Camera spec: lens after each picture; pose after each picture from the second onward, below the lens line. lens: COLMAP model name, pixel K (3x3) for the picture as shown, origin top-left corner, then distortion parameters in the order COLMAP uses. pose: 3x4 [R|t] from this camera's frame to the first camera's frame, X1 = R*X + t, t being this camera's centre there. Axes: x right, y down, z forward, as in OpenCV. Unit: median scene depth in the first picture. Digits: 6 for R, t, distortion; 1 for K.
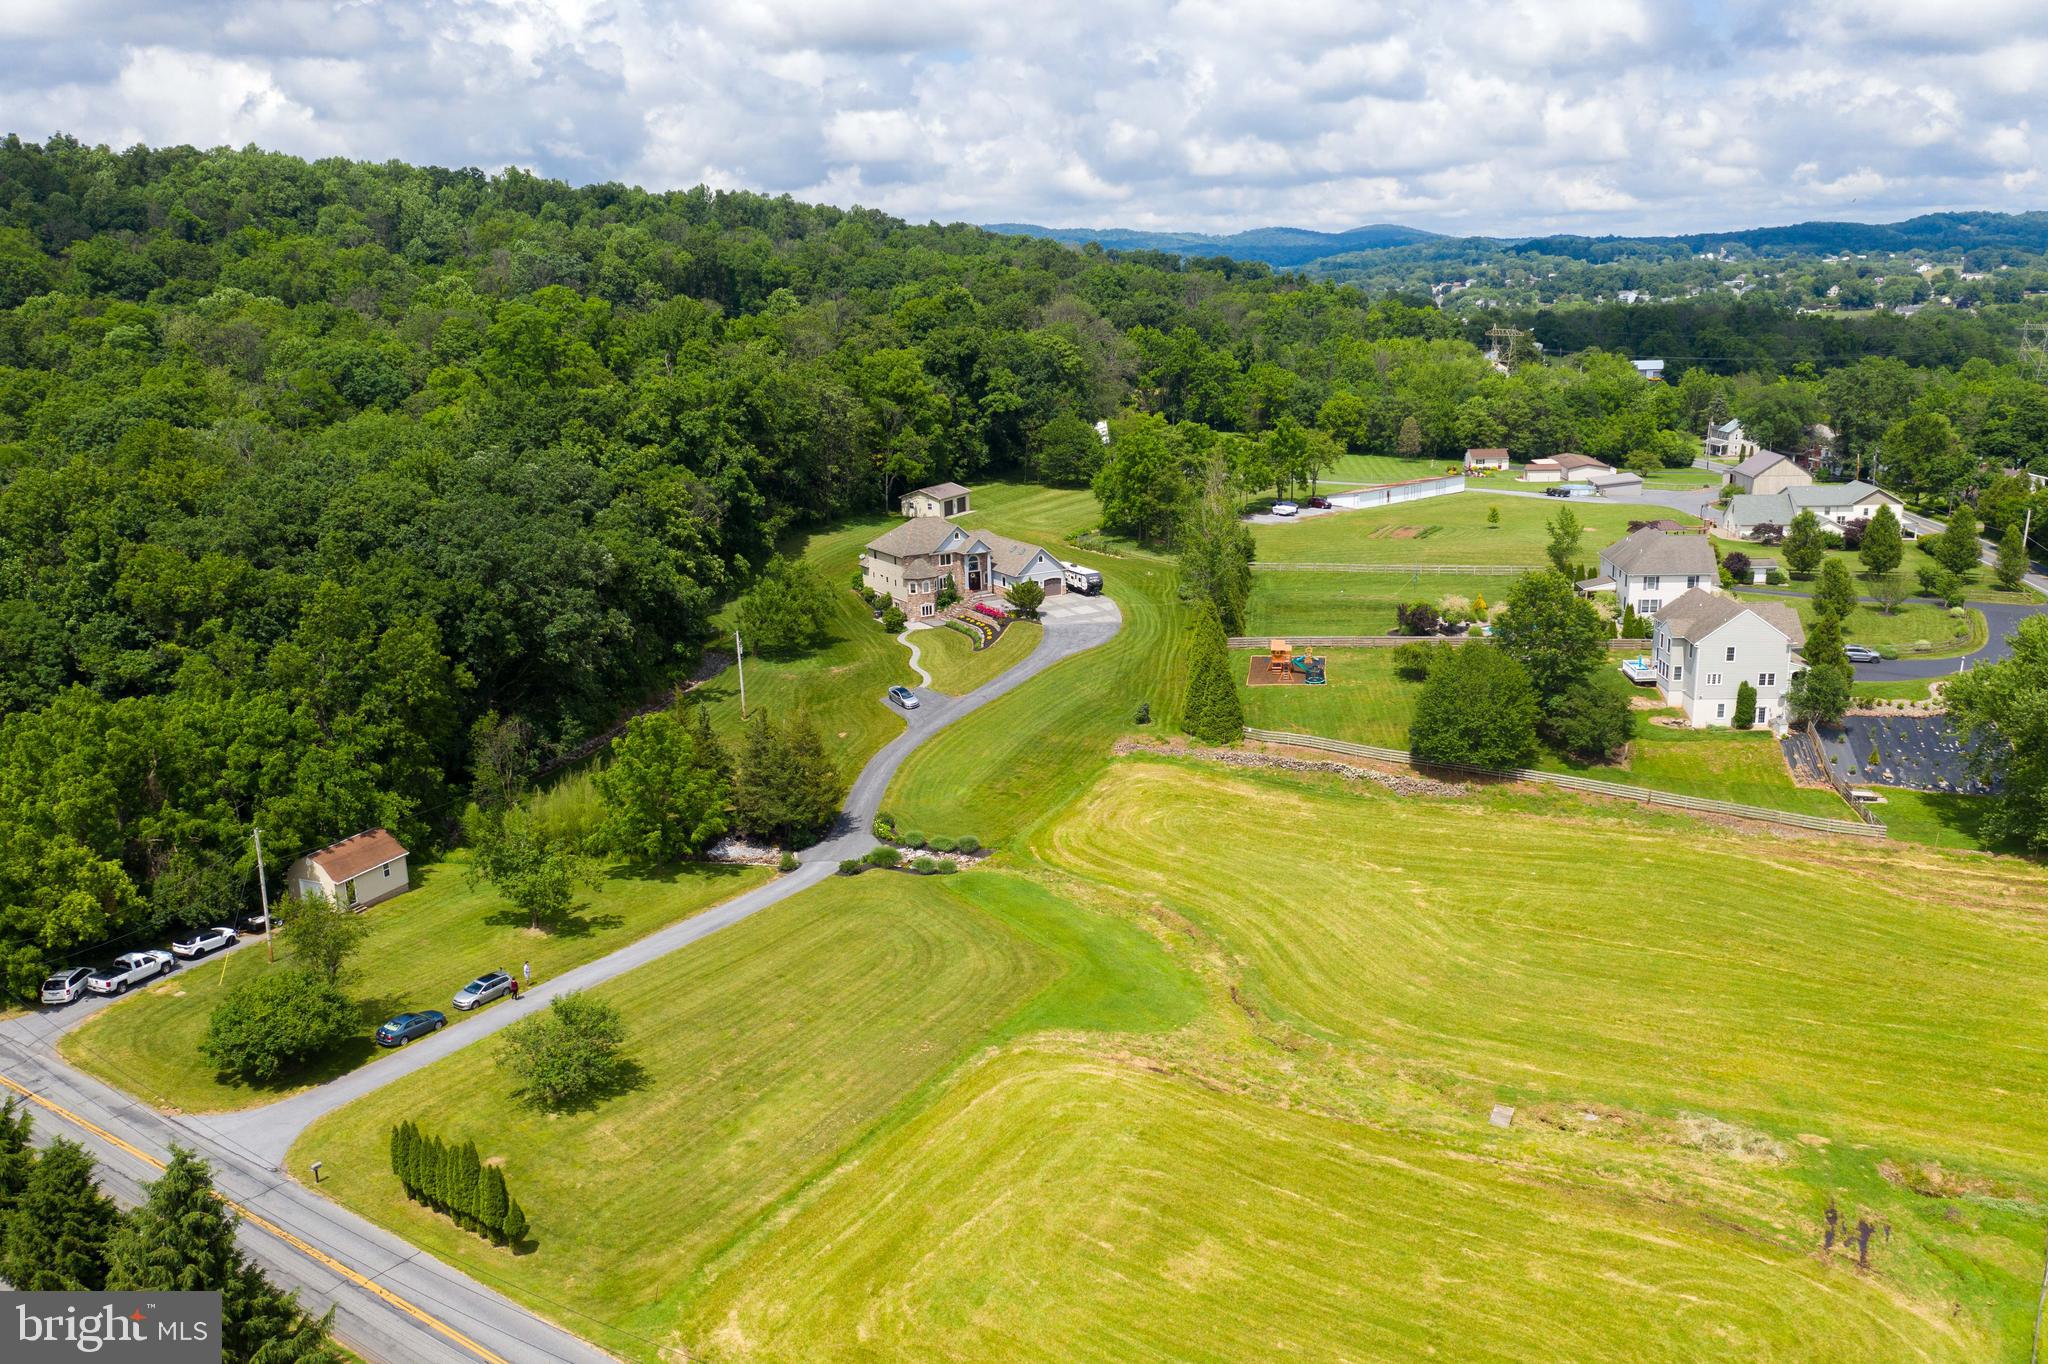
lens RADIAL K [[1628.1, 0, 1014.9], [0, 1628.1, 670.2], [0, 0, 1]] dist [0.002363, 0.011884]
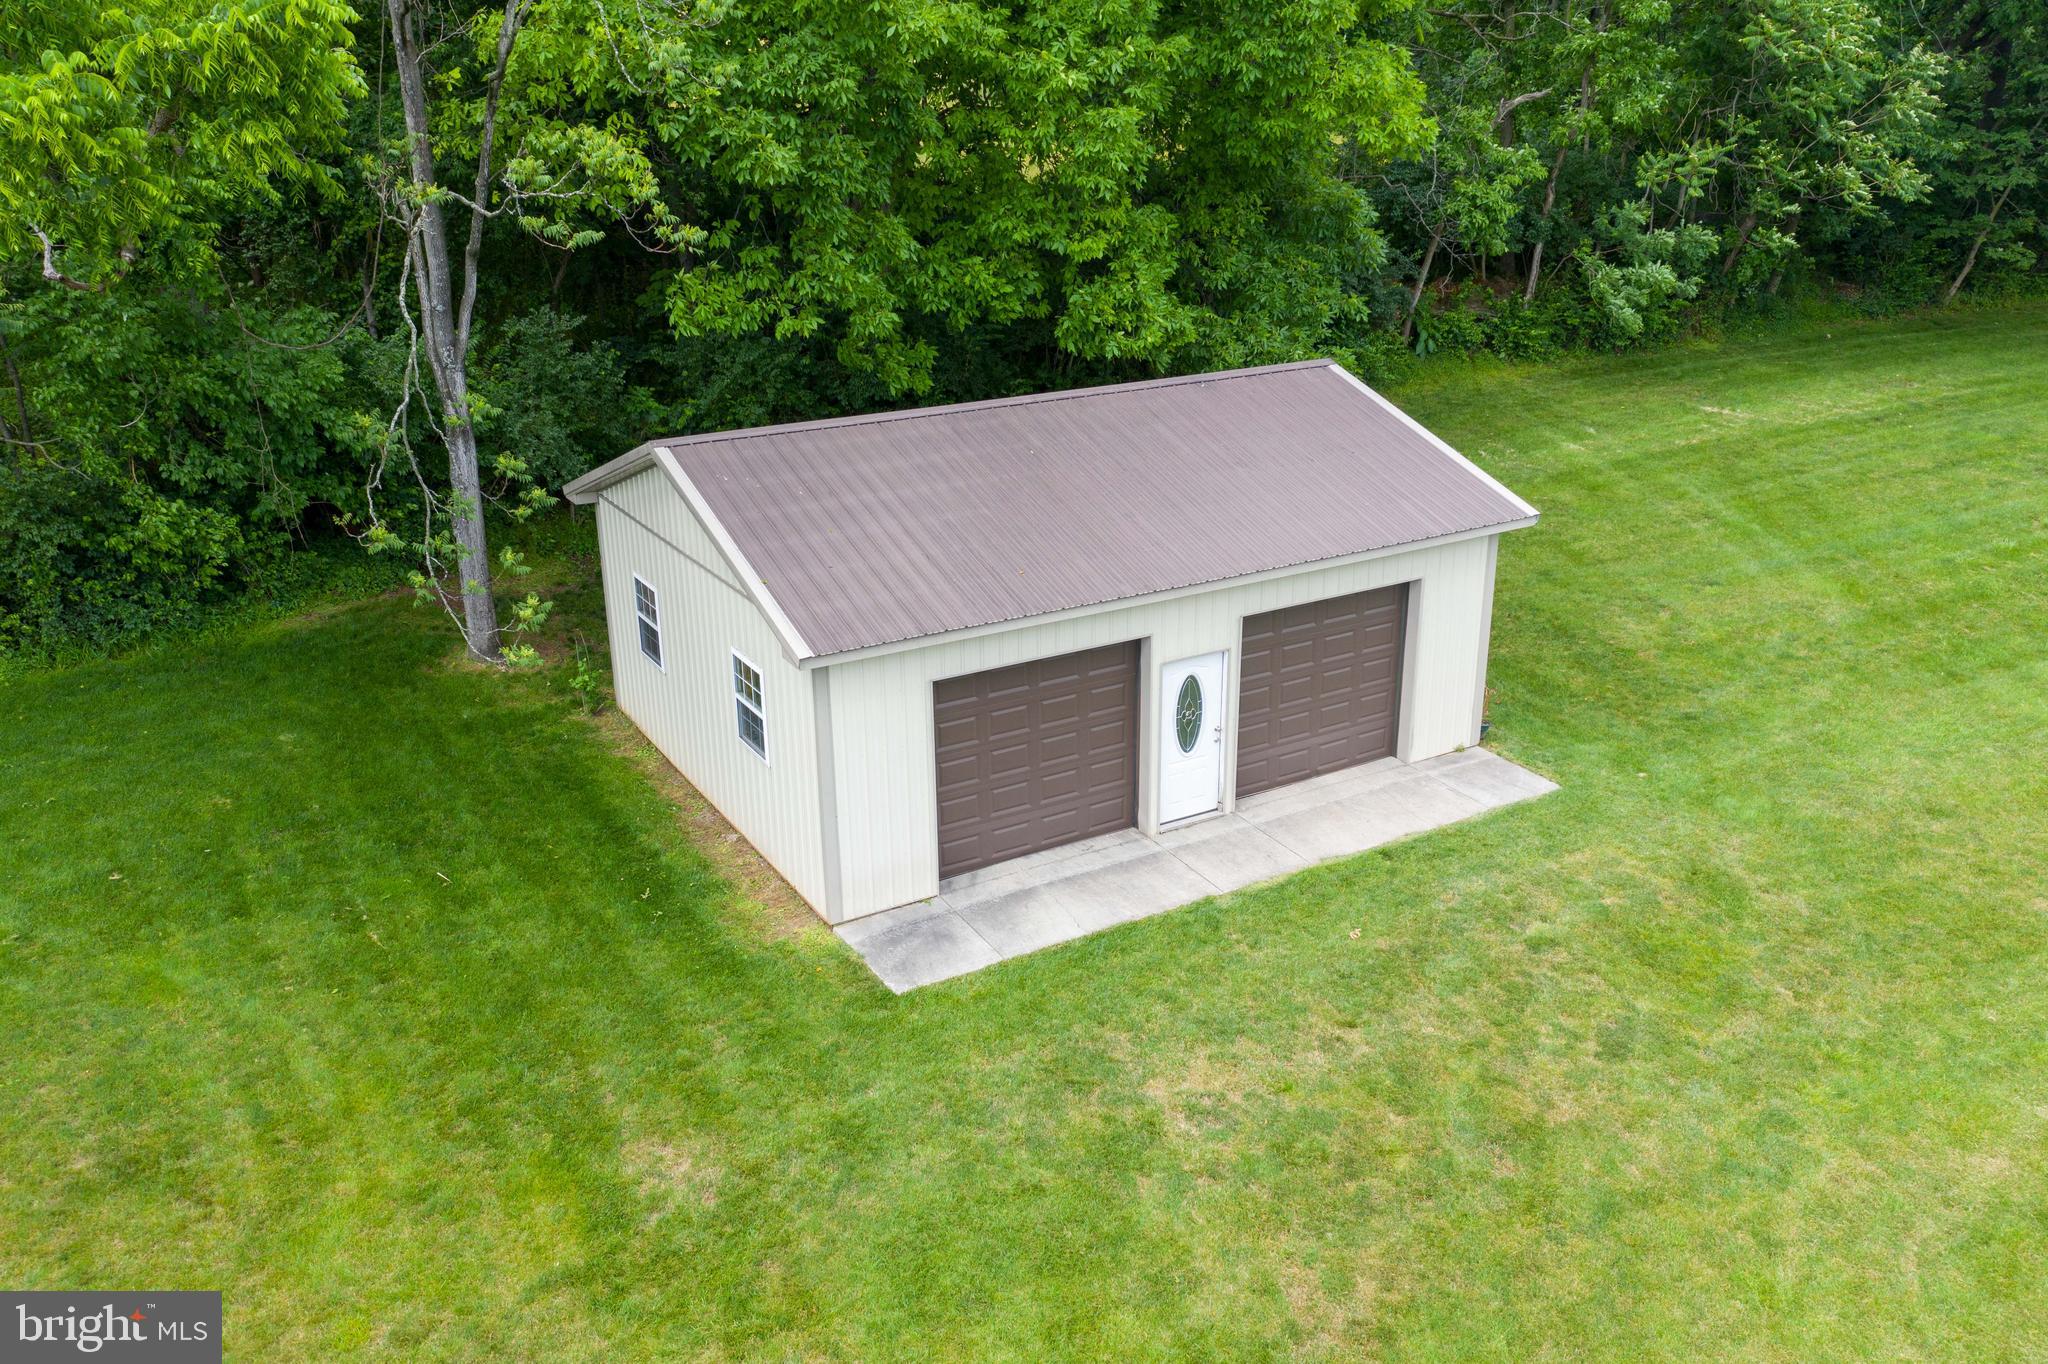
lens RADIAL K [[1621.4, 0, 1015.2], [0, 1621.4, 668.1], [0, 0, 1]] dist [-0.034480, -0.001268]
pose [[0.851613, 0.212820, -0.479023, -0.011892], [-0.141588, 0.973294, 0.180698, -0.142421], [0.504686, -0.086060, 0.859002, 1.160422]]
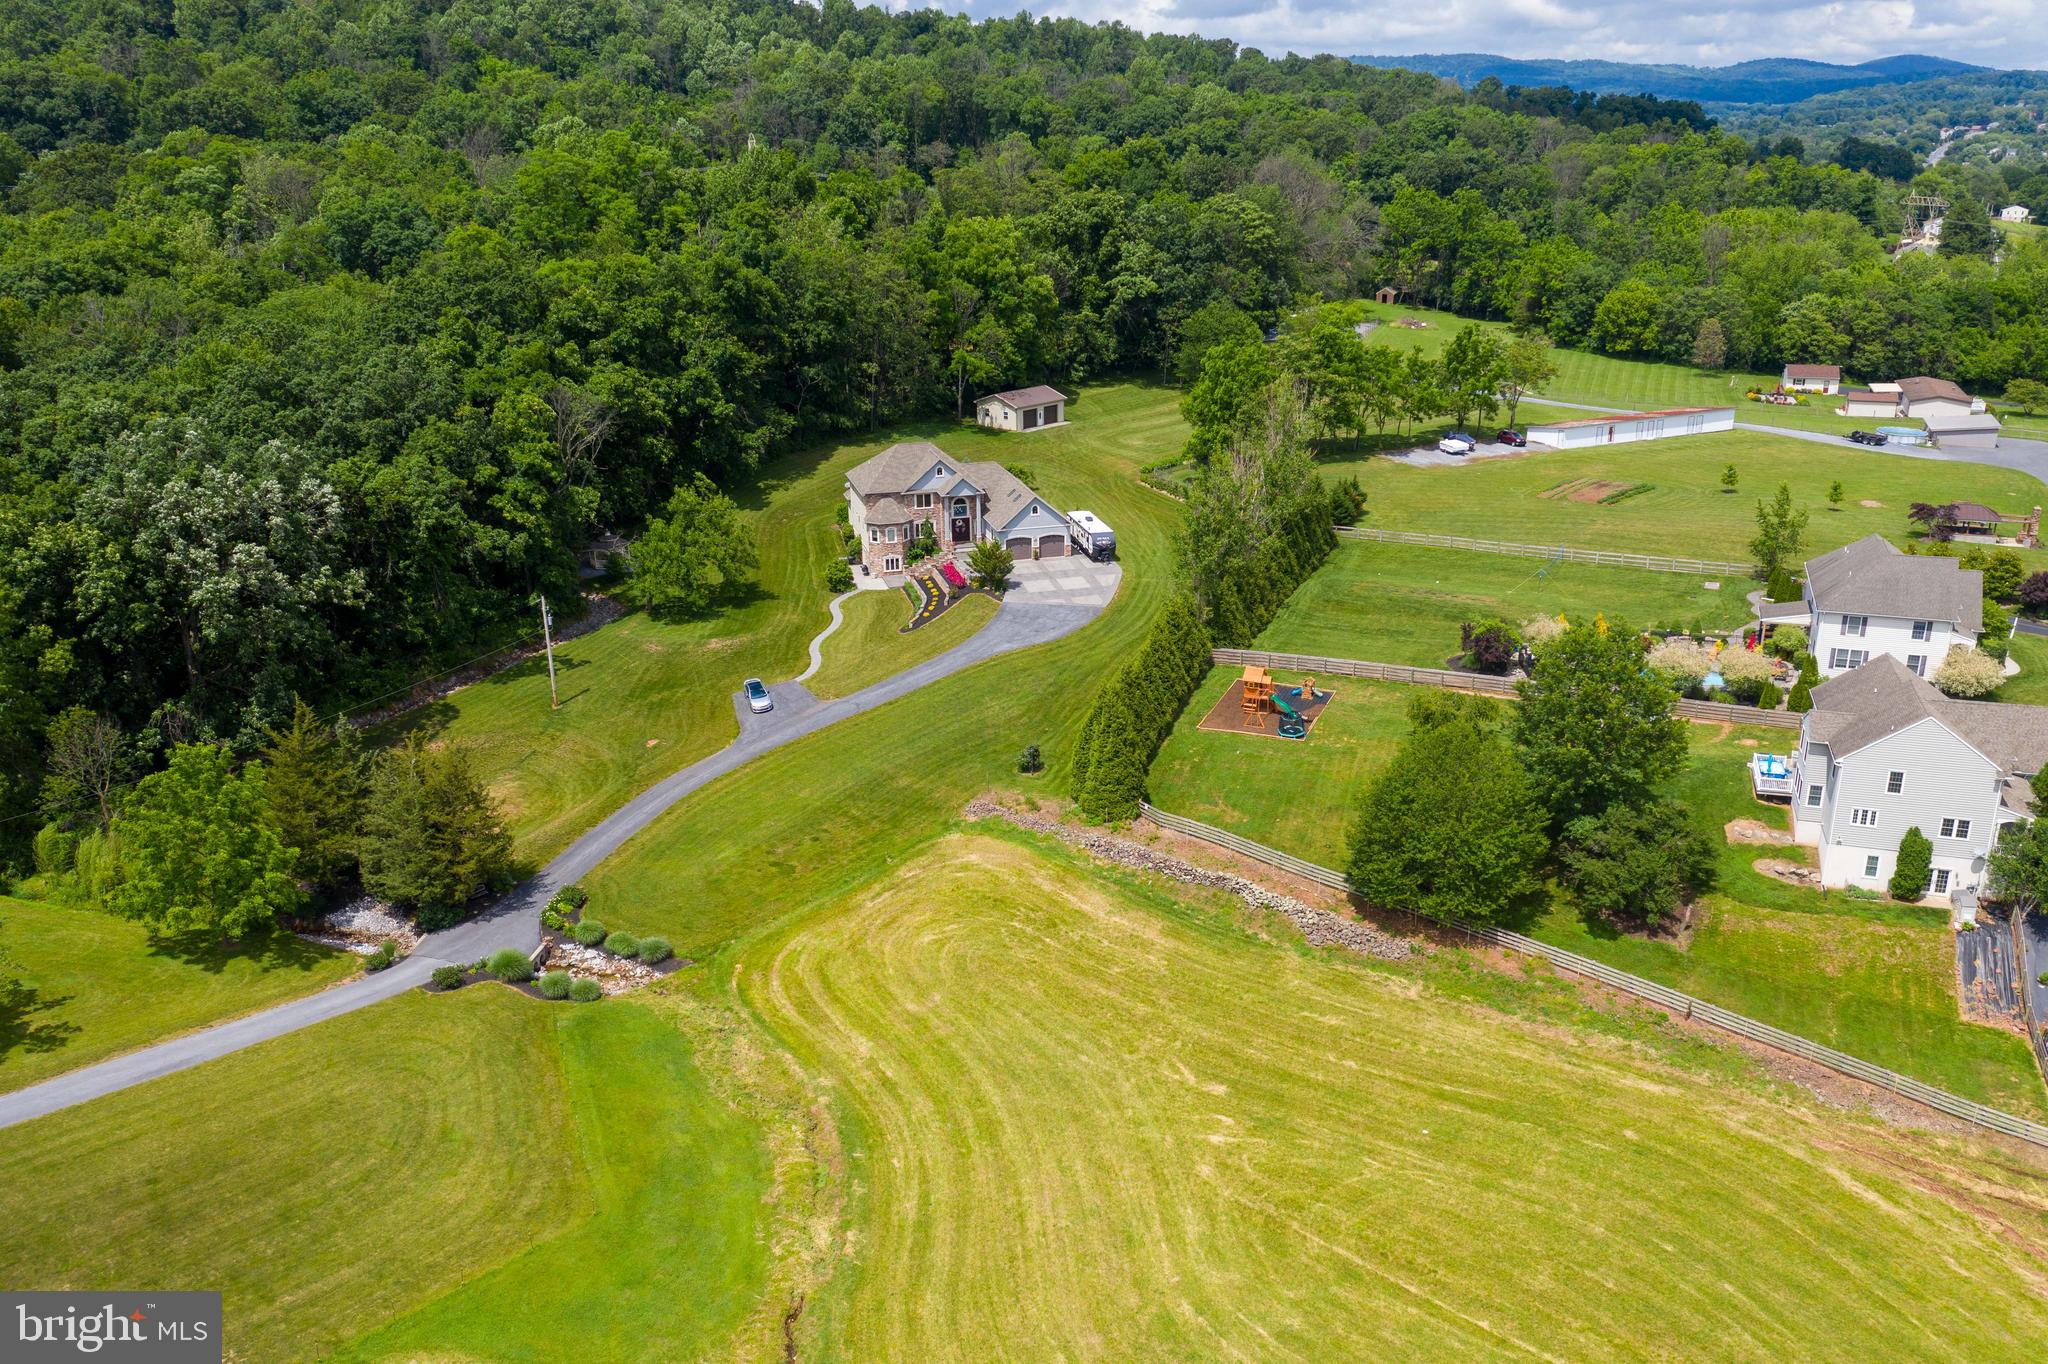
lens RADIAL K [[1628.1, 0, 1016.9], [0, 1628.1, 676.8], [0, 0, 1]] dist [0.002363, 0.011884]
pose [[0.965913, 0.096800, -0.240087, 0.199885], [-0.072829, 0.991610, 0.106801, -0.071082], [0.248411, -0.085676, 0.964858, 0.242671]]
